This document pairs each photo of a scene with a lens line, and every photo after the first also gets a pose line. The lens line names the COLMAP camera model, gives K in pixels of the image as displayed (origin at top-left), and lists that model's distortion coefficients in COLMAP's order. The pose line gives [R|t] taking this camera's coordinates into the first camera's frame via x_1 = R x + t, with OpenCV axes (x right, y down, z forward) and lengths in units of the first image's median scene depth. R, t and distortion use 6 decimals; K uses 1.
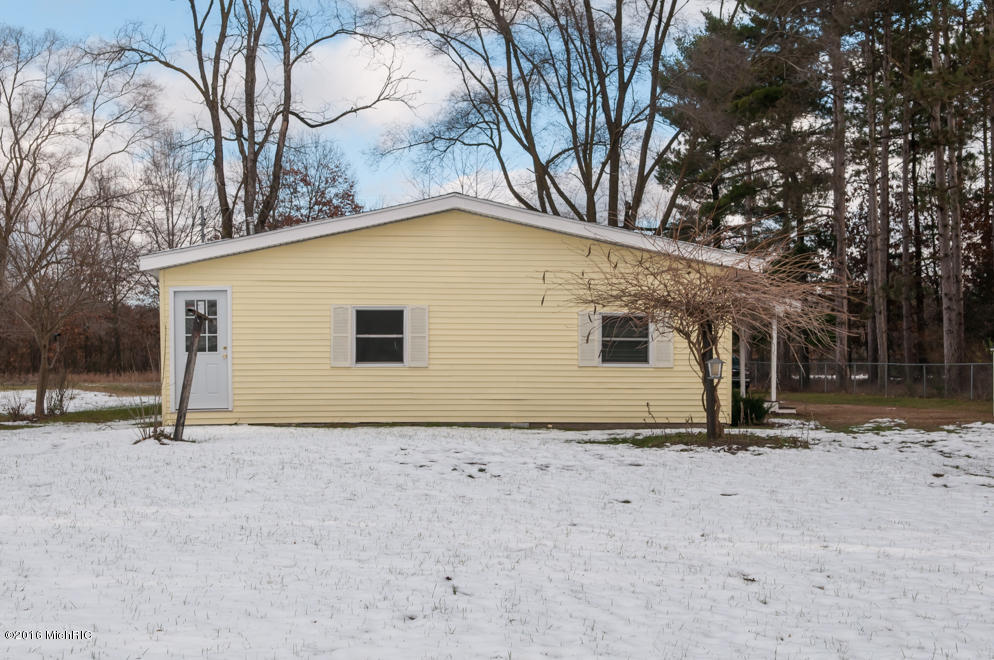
lens RADIAL K [[1405.8, 0, 495.2], [0, 1405.8, 330.2], [0, 0, 1]] dist [0.028608, 0.000000]
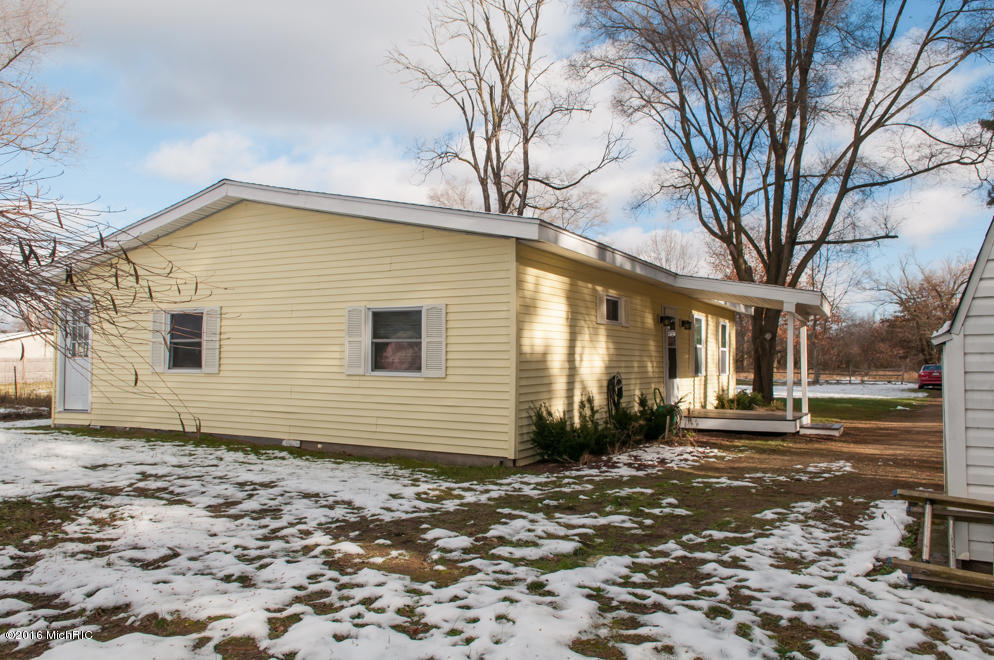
lens RADIAL K [[742.9, 0, 505.1], [0, 742.9, 334.5], [0, 0, 1]] dist [-0.000186, 0.007369]
pose [[0.827141, -0.017101, -0.561735, 0.232615], [0.004216, 0.999698, -0.024226, 0.008244], [0.561979, 0.017670, 0.826963, 0.428254]]
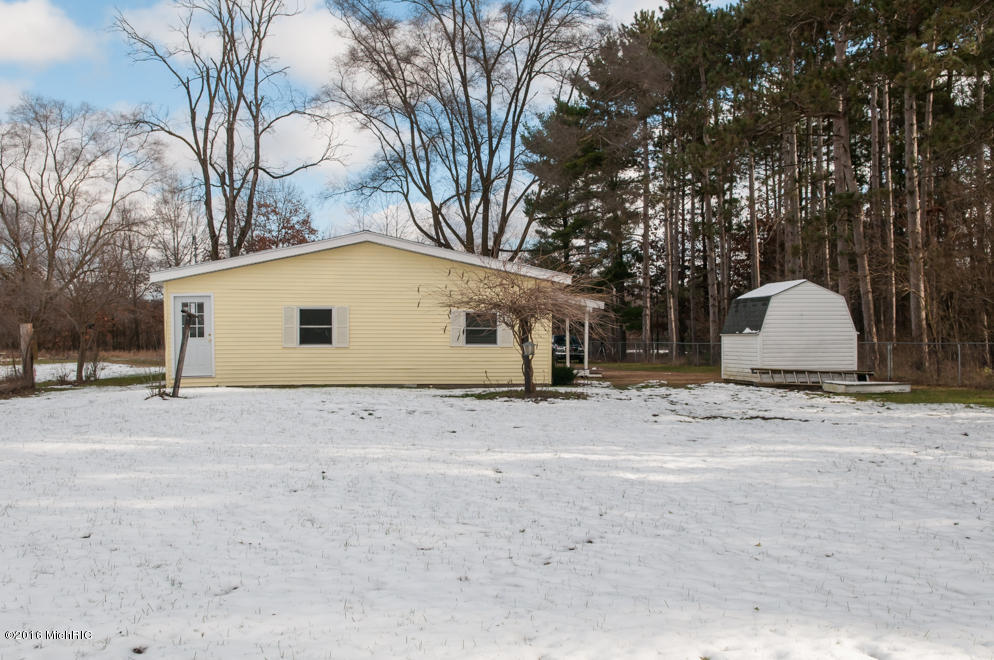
lens RADIAL K [[1017.7, 0, 494.6], [0, 1017.7, 332.5], [0, 0, 1]] dist [0.044739, 0.000000]
pose [[0.997300, -0.001530, 0.073419, 0.016664], [0.000448, 0.999891, 0.014757, -0.003290], [-0.073433, -0.014685, 0.997192, -0.054602]]
